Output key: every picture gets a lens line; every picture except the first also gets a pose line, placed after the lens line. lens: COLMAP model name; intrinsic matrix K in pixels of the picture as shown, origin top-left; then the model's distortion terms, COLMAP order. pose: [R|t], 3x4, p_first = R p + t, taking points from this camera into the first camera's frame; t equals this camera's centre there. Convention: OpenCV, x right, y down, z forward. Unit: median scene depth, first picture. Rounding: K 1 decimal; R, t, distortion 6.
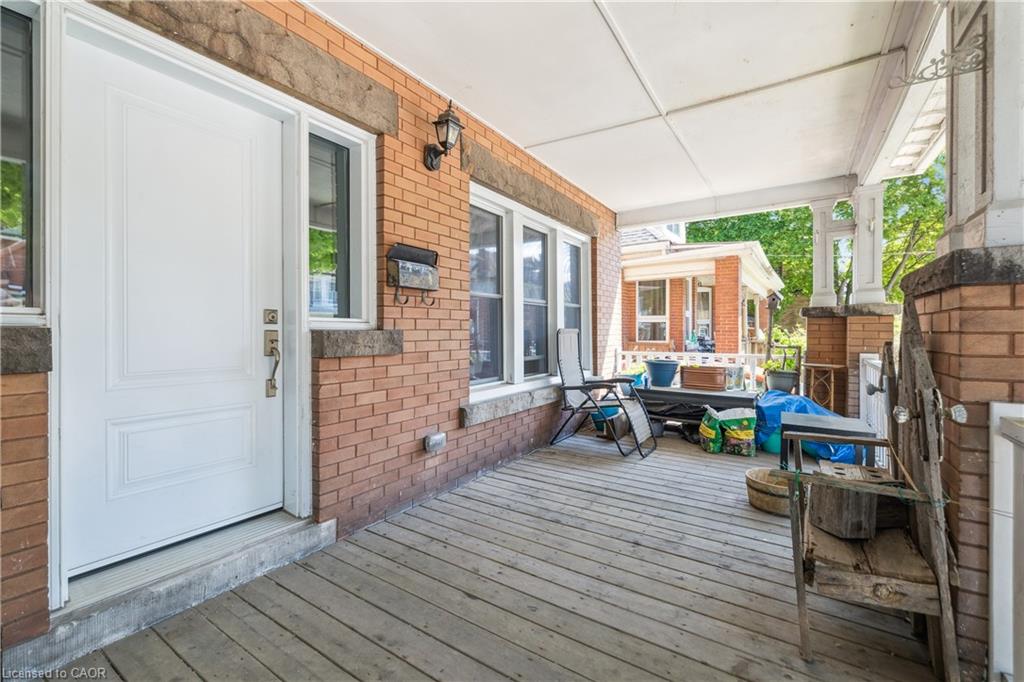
lens RADIAL K [[442.0, 0, 514.6], [0, 442.0, 333.6], [0, 0, 1]] dist [-0.003037, -0.000189]
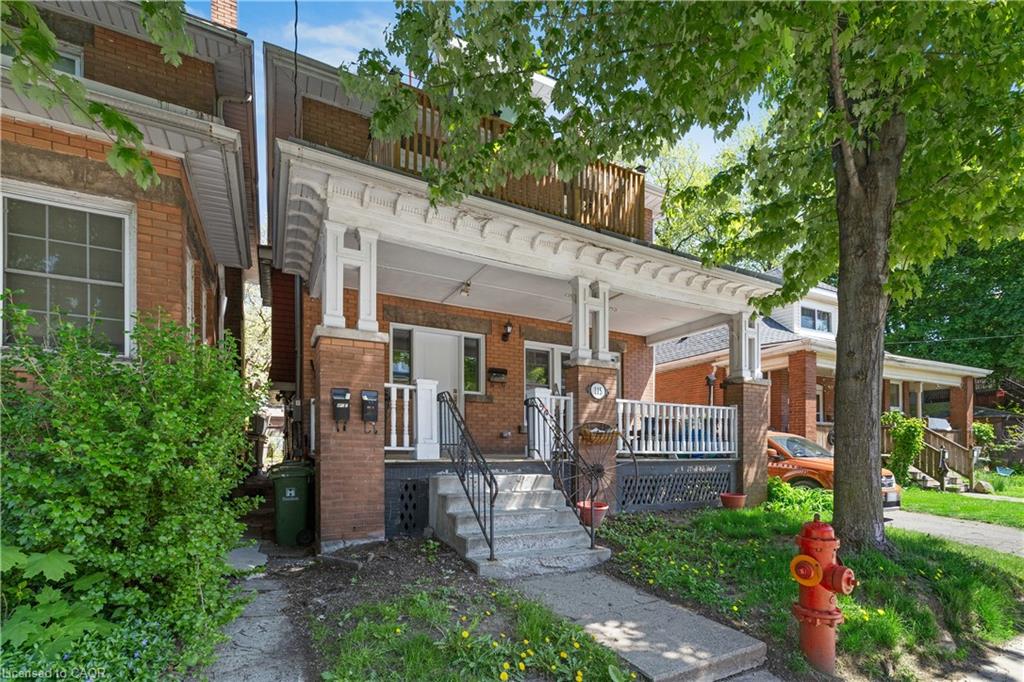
lens RADIAL K [[442.0, 0, 518.8], [0, 442.0, 444.3], [0, 0, 1]] dist [-0.003037, -0.000189]
pose [[0.876148, 0.005003, -0.482015, 1.093432], [-0.008137, 0.999957, -0.004412, 0.269078], [0.481973, 0.007788, 0.876152, -1.267835]]
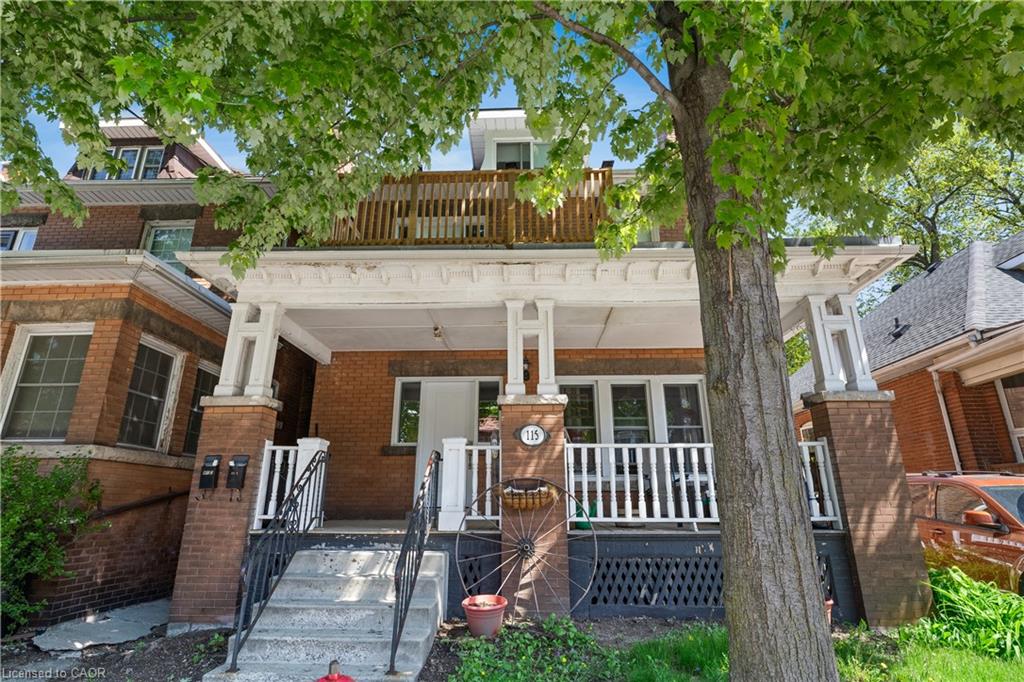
lens RADIAL K [[497.4, 0, 526.0], [0, 497.4, 350.6], [0, 0, 1]] dist [-0.001446, -0.000294]
pose [[0.539268, -0.246159, -0.805354, 1.784008], [0.003608, 0.956992, -0.290092, 0.236923], [0.842126, 0.153532, 0.516964, -0.401562]]
